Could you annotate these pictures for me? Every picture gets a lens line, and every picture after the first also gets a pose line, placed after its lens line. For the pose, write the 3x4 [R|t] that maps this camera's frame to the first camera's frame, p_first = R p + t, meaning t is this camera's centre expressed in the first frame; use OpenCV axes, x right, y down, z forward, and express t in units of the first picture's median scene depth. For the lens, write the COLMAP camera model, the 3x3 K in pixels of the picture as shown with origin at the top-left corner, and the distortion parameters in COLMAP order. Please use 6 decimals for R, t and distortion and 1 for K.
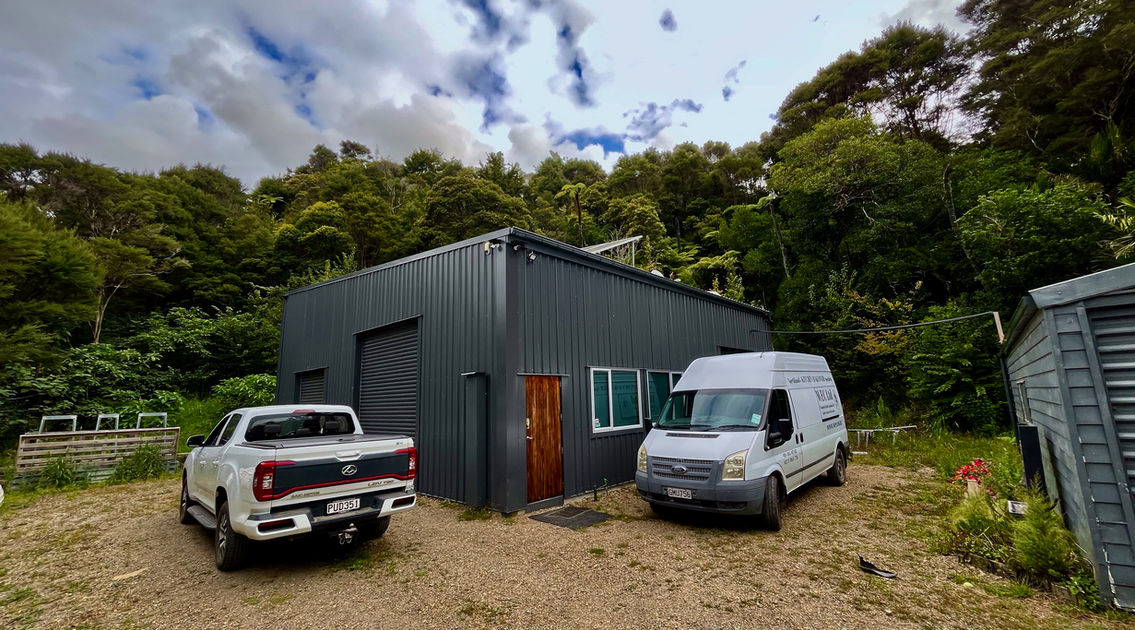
lens RADIAL K [[459.6, 0, 567.5], [0, 459.6, 315.0], [0, 0, 1]] dist [-0.003614, 0.000074]
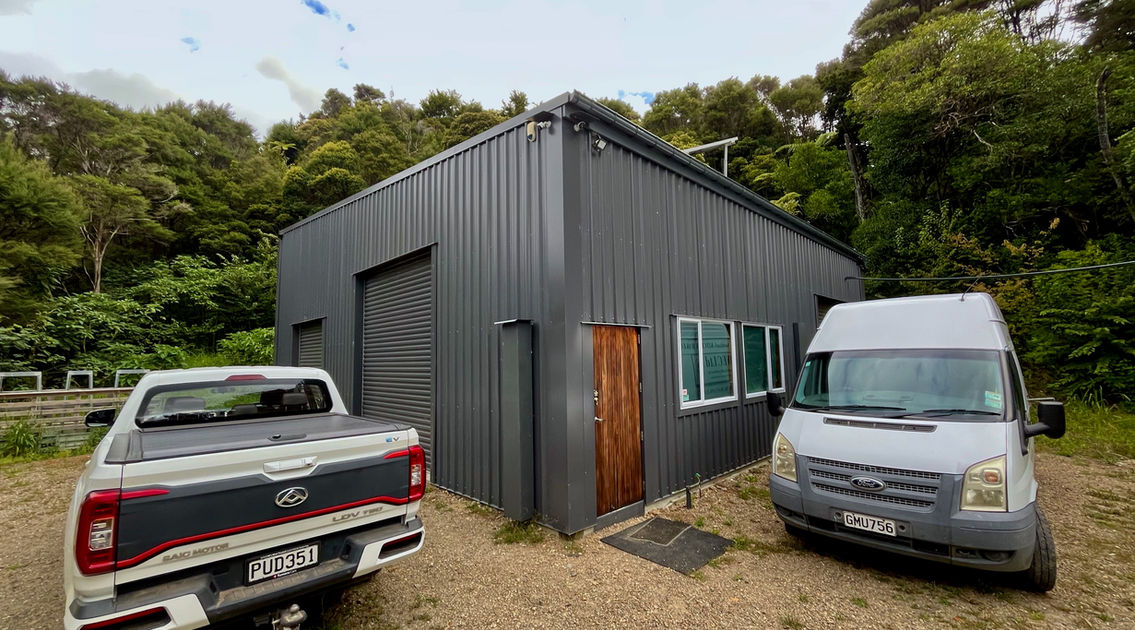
lens RADIAL K [[459.6, 0, 567.5], [0, 459.6, 315.0], [0, 0, 1]] dist [-0.003614, 0.000074]
pose [[0.998986, 0.007852, -0.044329, -0.072201], [-0.003920, 0.996103, 0.088112, 0.044009], [0.044848, -0.087849, 0.995124, 0.258095]]
